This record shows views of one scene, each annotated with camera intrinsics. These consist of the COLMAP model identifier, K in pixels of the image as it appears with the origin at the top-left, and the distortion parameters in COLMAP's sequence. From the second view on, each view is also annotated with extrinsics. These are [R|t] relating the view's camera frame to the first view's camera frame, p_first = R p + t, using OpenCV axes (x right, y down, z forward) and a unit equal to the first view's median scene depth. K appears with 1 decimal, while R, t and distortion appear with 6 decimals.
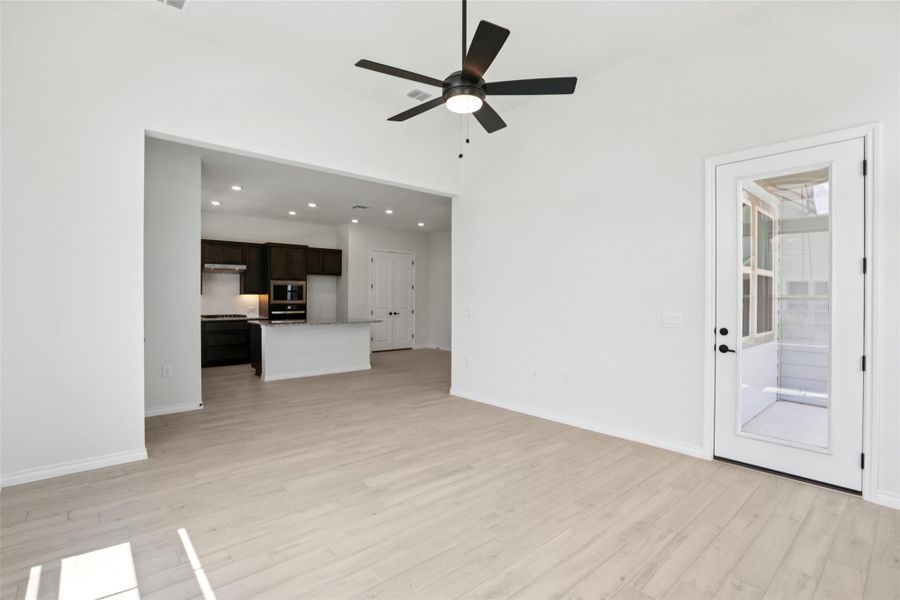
lens RADIAL K [[423.3, 0, 448.9], [0, 423.3, 298.5], [0, 0, 1]] dist [-0.020046, 0.001412]
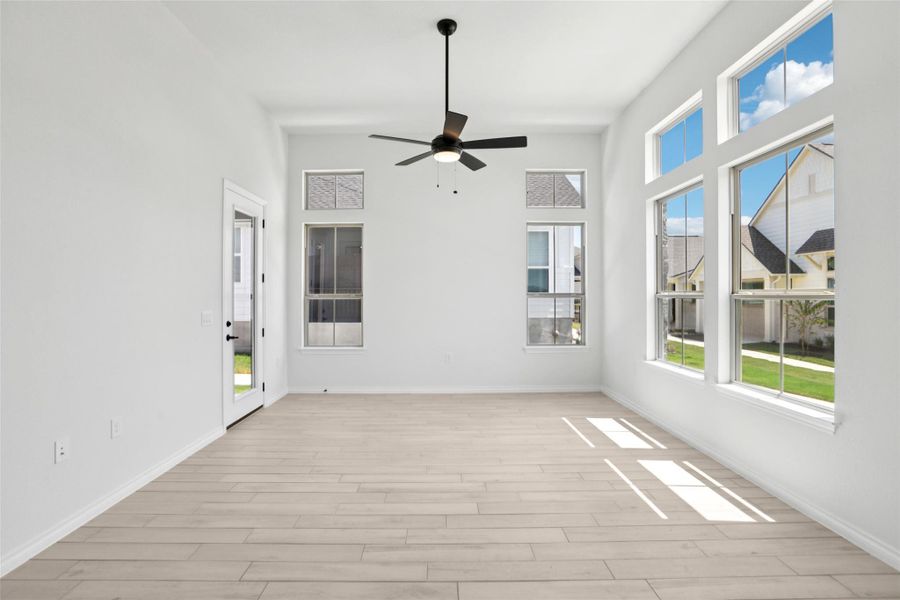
lens RADIAL K [[423.3, 0, 446.1], [0, 423.3, 295.3], [0, 0, 1]] dist [-0.020046, 0.001412]
pose [[-0.758333, 0.001063, 0.651867, -0.803162], [0.004286, 0.999985, 0.003355, -0.008551], [-0.651854, 0.005338, -0.758326, 1.895910]]
